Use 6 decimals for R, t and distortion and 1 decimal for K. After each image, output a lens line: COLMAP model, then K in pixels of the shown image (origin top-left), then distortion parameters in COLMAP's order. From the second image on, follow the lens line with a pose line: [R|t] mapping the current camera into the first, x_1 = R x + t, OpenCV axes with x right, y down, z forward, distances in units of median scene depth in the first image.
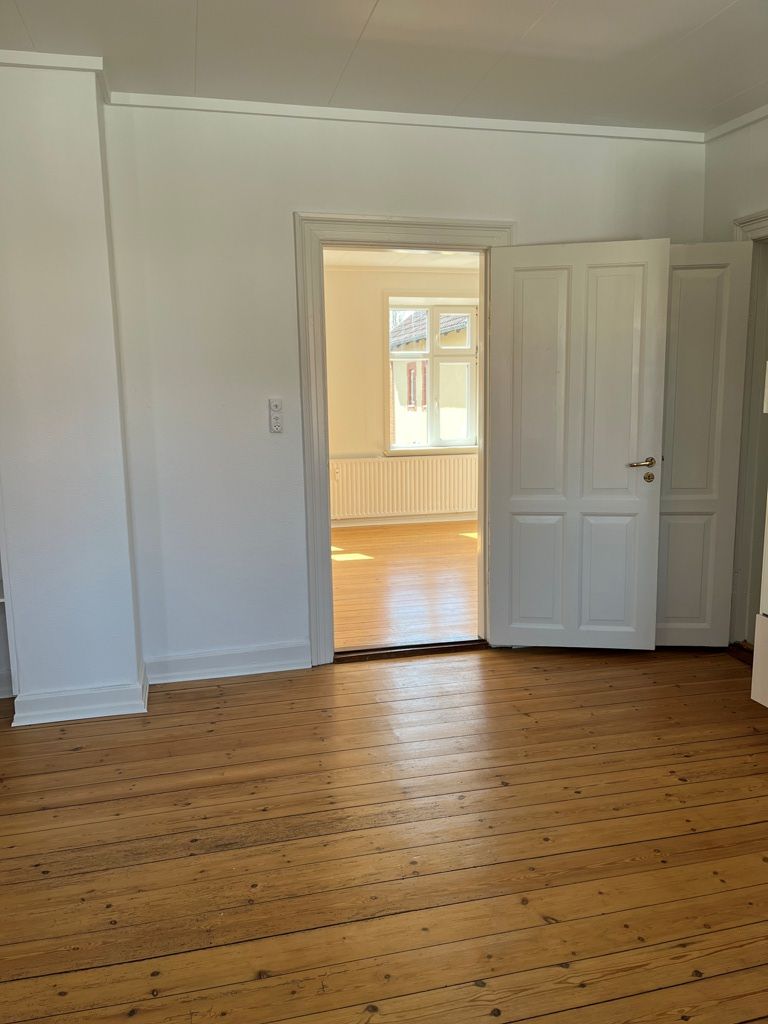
lens RADIAL K [[769.4, 0, 375.2], [0, 769.4, 515.0], [0, 0, 1]] dist [0.081522, -0.120113]
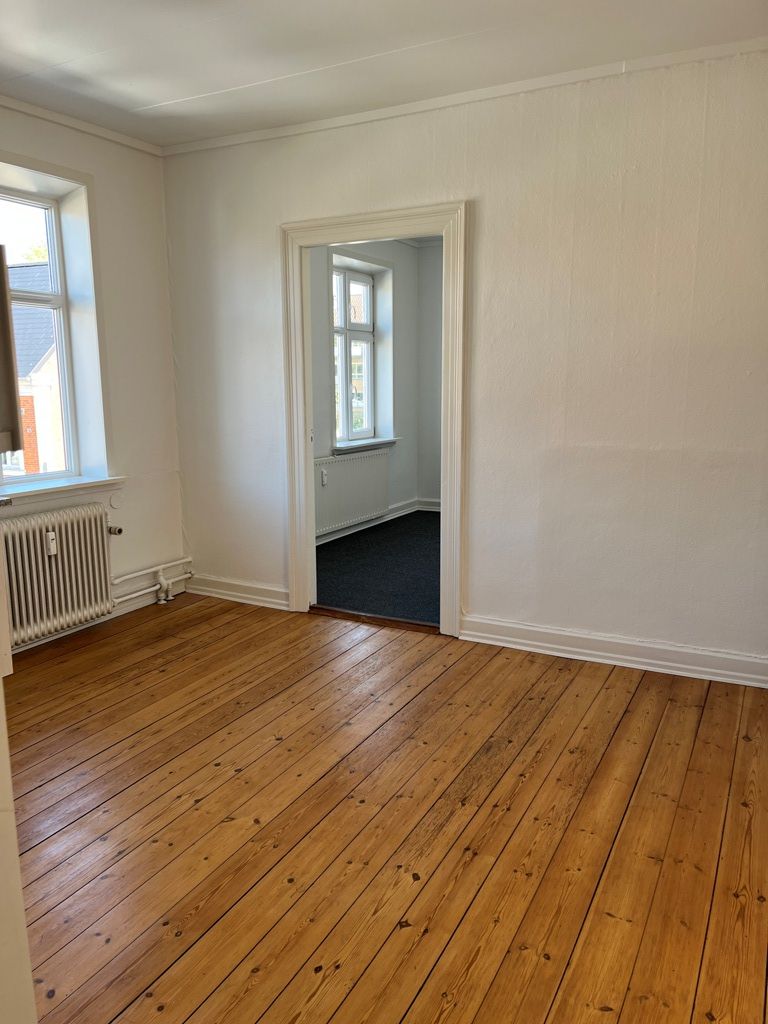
lens RADIAL K [[769.4, 0, 375.2], [0, 769.4, 515.0], [0, 0, 1]] dist [0.081522, -0.120113]
pose [[-0.669238, 0.145986, -0.728566, 0.560488], [-0.094043, 0.955984, 0.277939, -0.178612], [0.737073, 0.254524, -0.626052, 1.150936]]
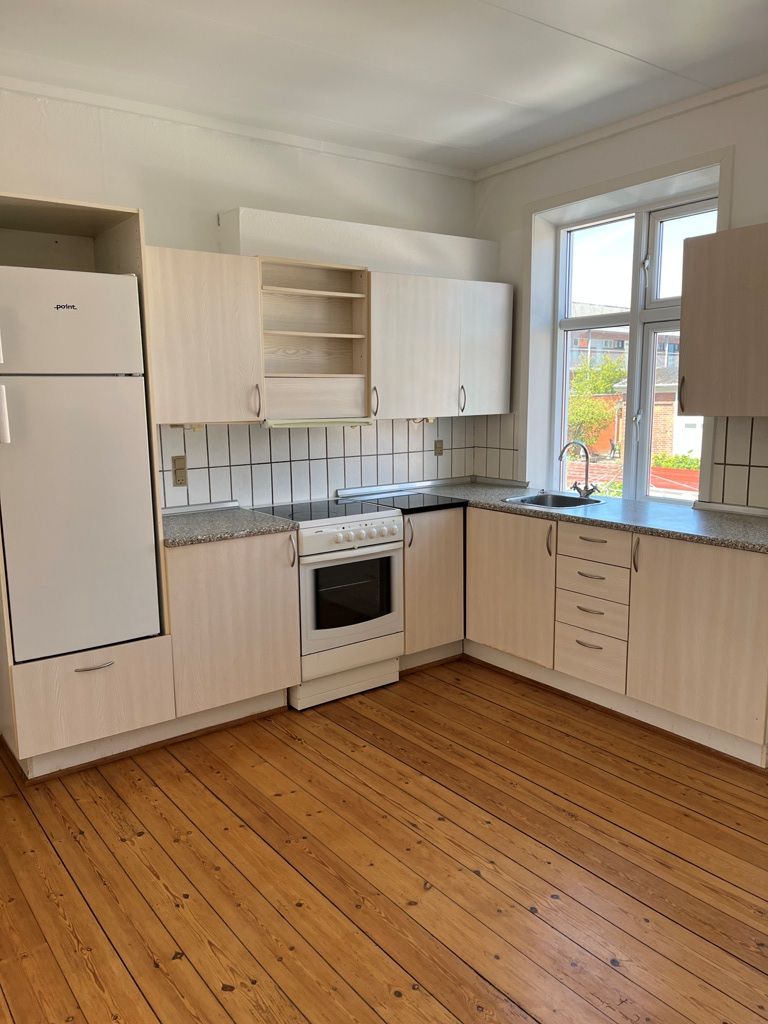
lens RADIAL K [[769.4, 0, 375.2], [0, 769.4, 515.0], [0, 0, 1]] dist [0.081522, -0.120113]
pose [[-0.377313, -0.125190, 0.917585, -0.453051], [0.159848, 0.967146, 0.197682, -0.146855], [-0.912186, 0.221262, -0.344905, 0.858203]]
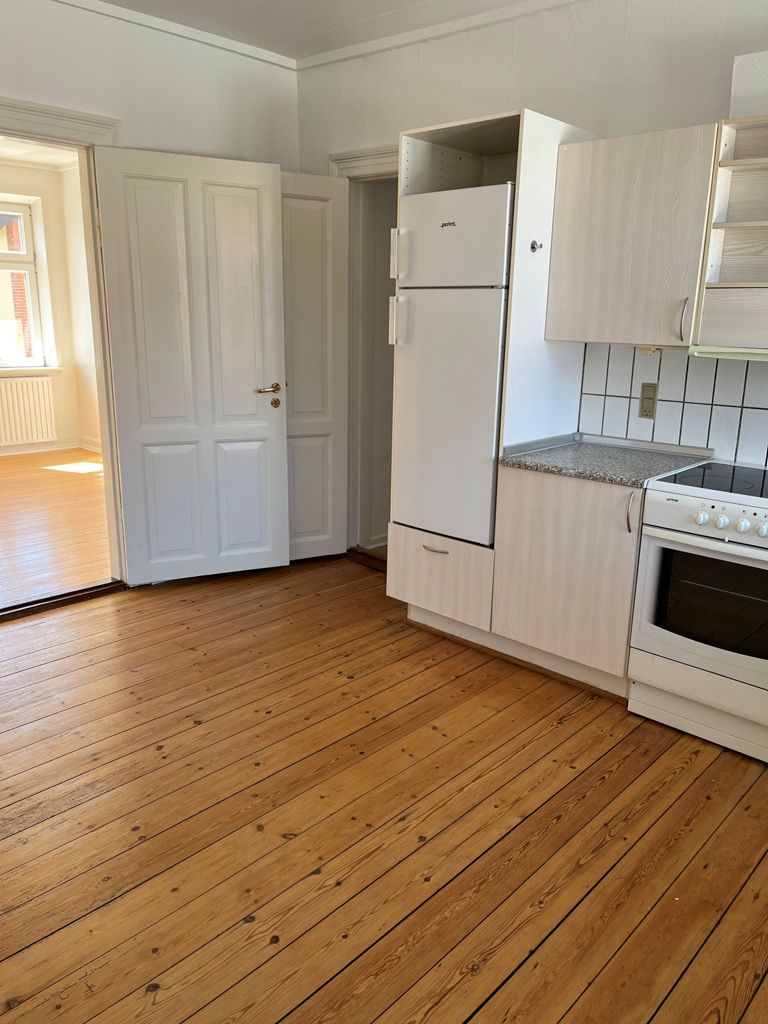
lens RADIAL K [[771.2, 0, 394.9], [0, 771.2, 511.9], [0, 0, 1]] dist [0.049688, -0.079299]
pose [[0.830231, -0.104876, 0.547465, -0.118349], [0.049036, 0.992075, 0.115685, -0.018681], [-0.555259, -0.069200, 0.828794, 0.053554]]
